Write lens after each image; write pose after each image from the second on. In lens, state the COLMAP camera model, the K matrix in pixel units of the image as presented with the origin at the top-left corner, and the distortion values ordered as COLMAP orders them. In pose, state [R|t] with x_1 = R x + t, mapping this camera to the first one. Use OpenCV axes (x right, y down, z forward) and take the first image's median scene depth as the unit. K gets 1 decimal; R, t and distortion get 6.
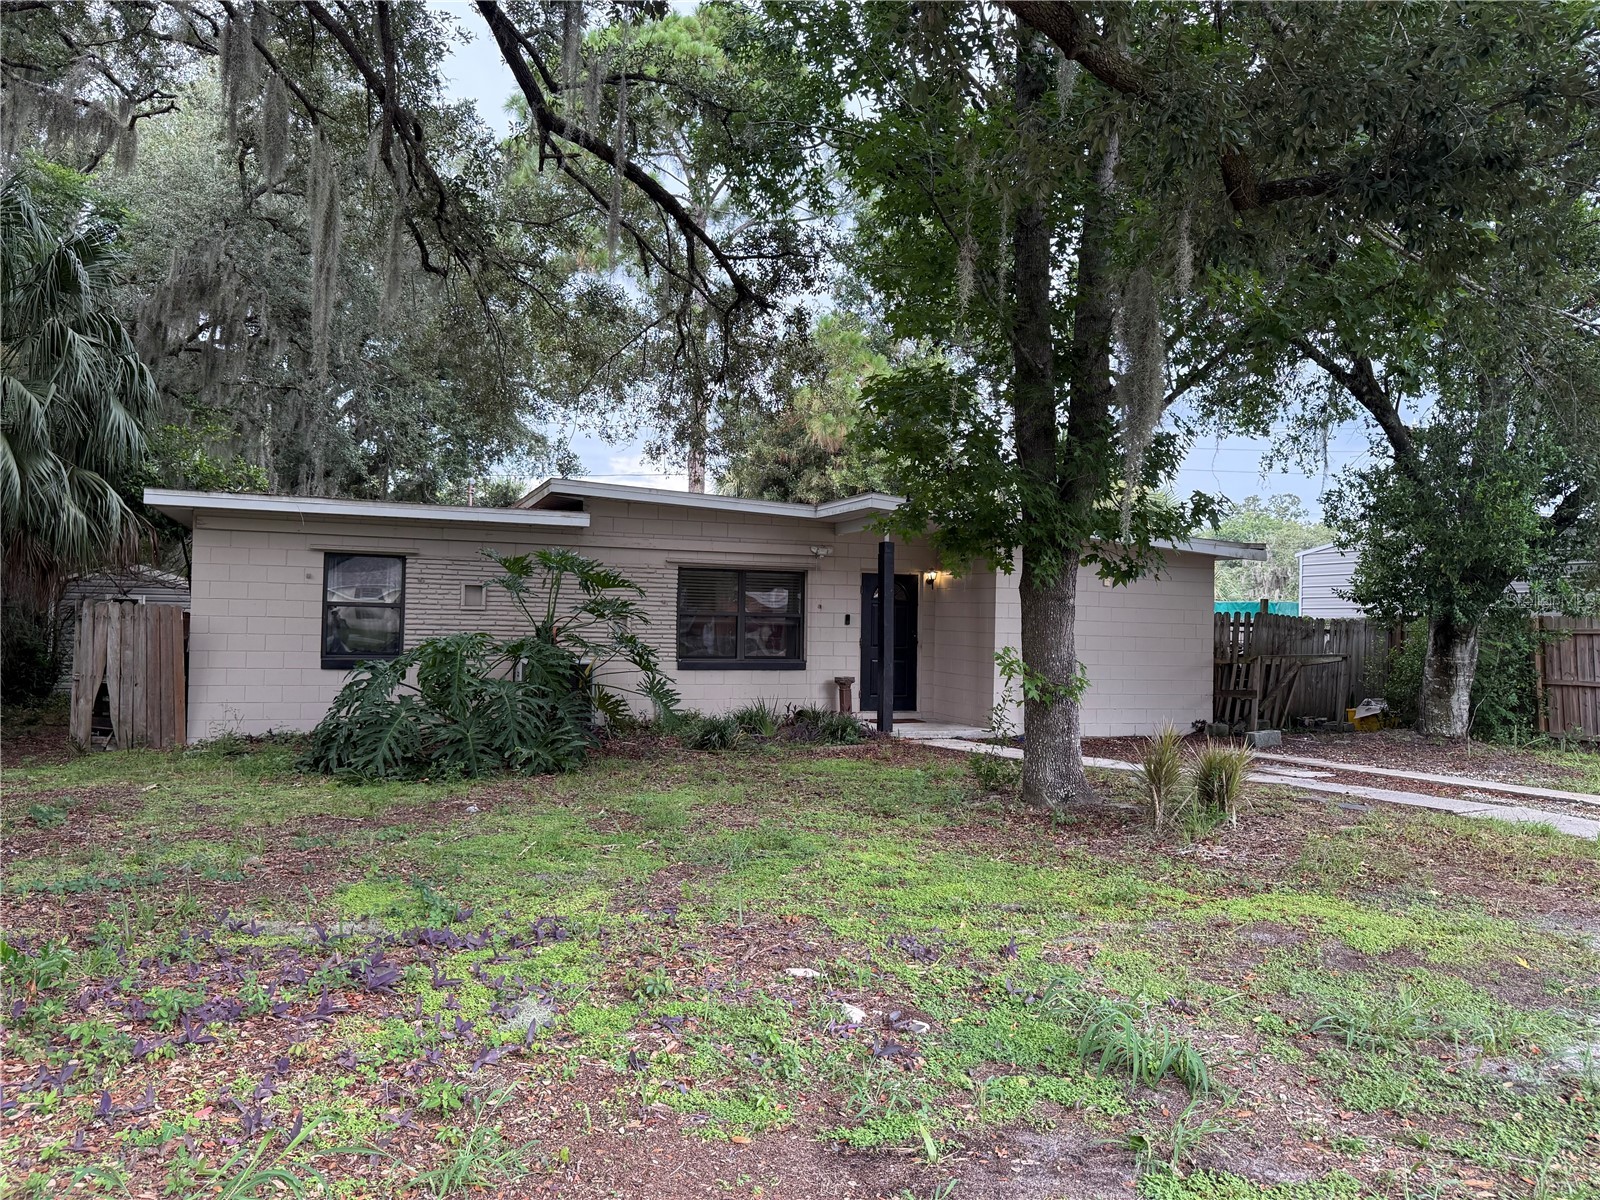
lens RADIAL K [[1176.5, 0, 795.0], [0, 1176.5, 596.6], [0, 0, 1]] dist [0.046898, -0.049863]
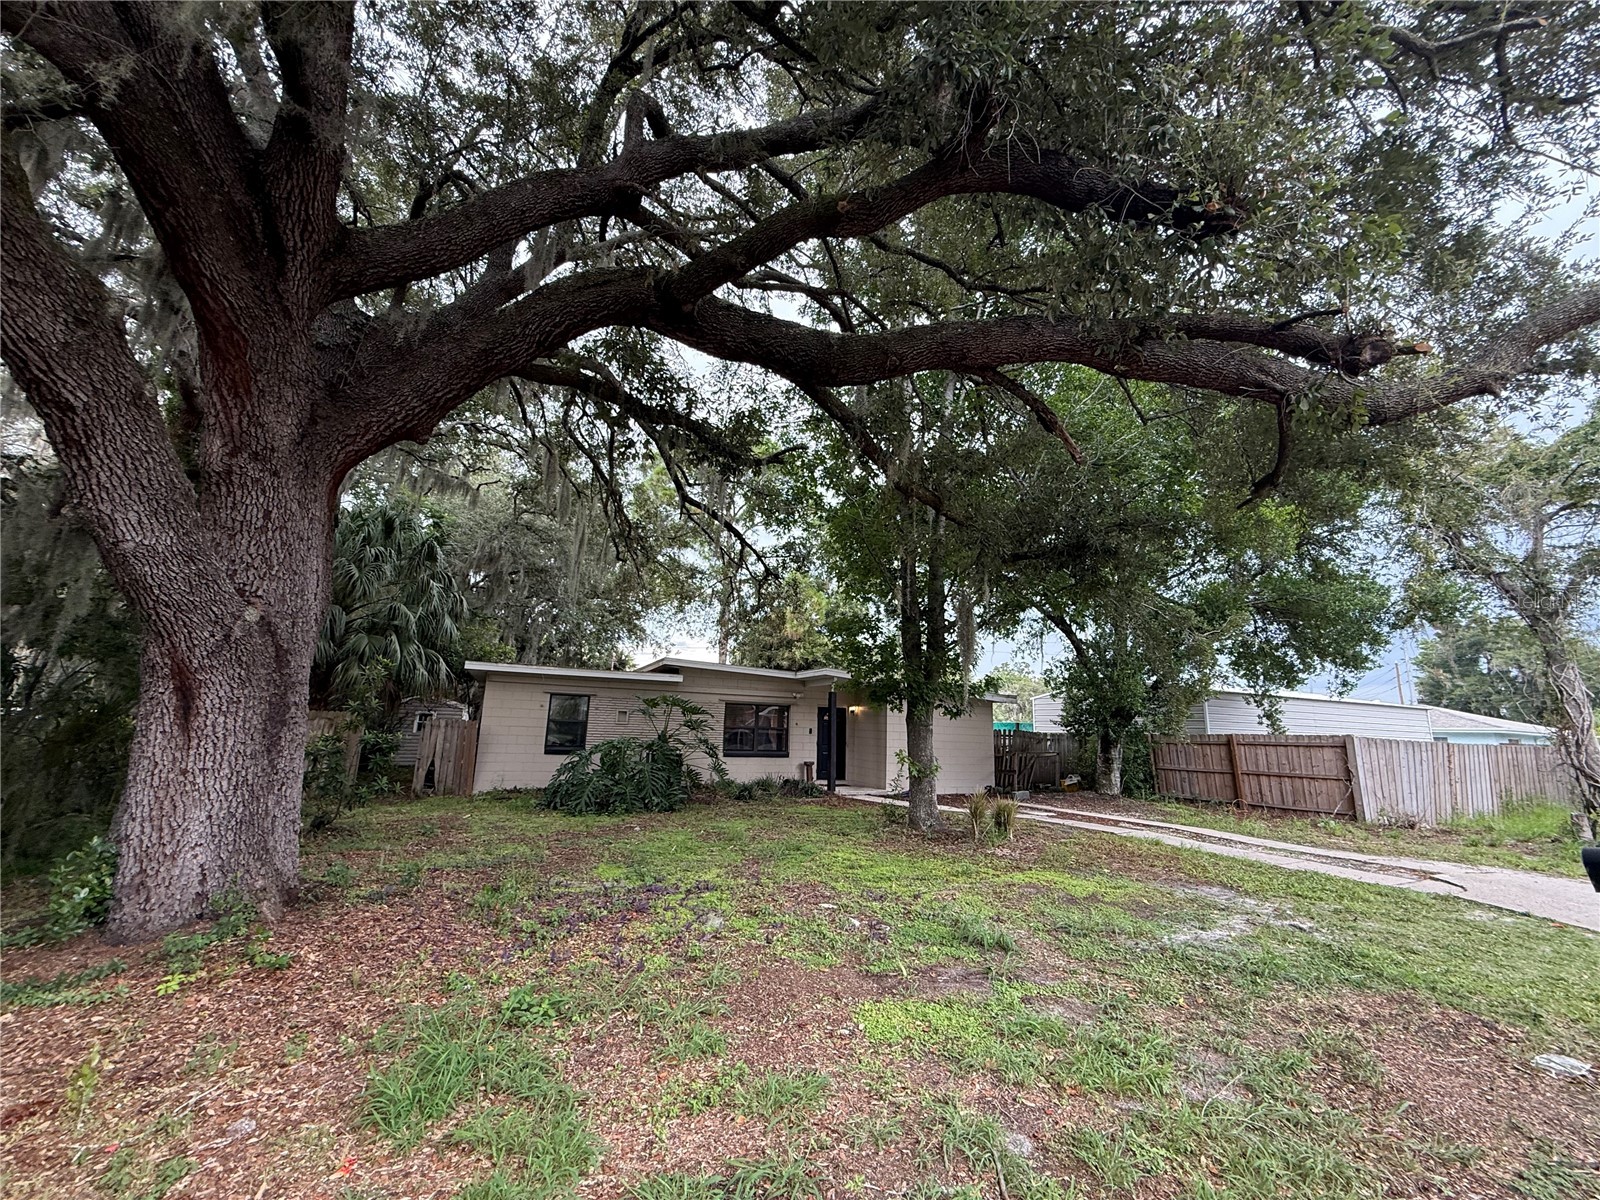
lens RADIAL K [[637.6, 0, 794.1], [0, 637.6, 600.7], [0, 0, 1]] dist [-0.002112, 0.000173]
pose [[0.998626, 0.022817, 0.047170, -0.060332], [-0.014297, 0.984708, -0.173626, -0.015614], [-0.050410, 0.172713, 0.983681, -0.125260]]
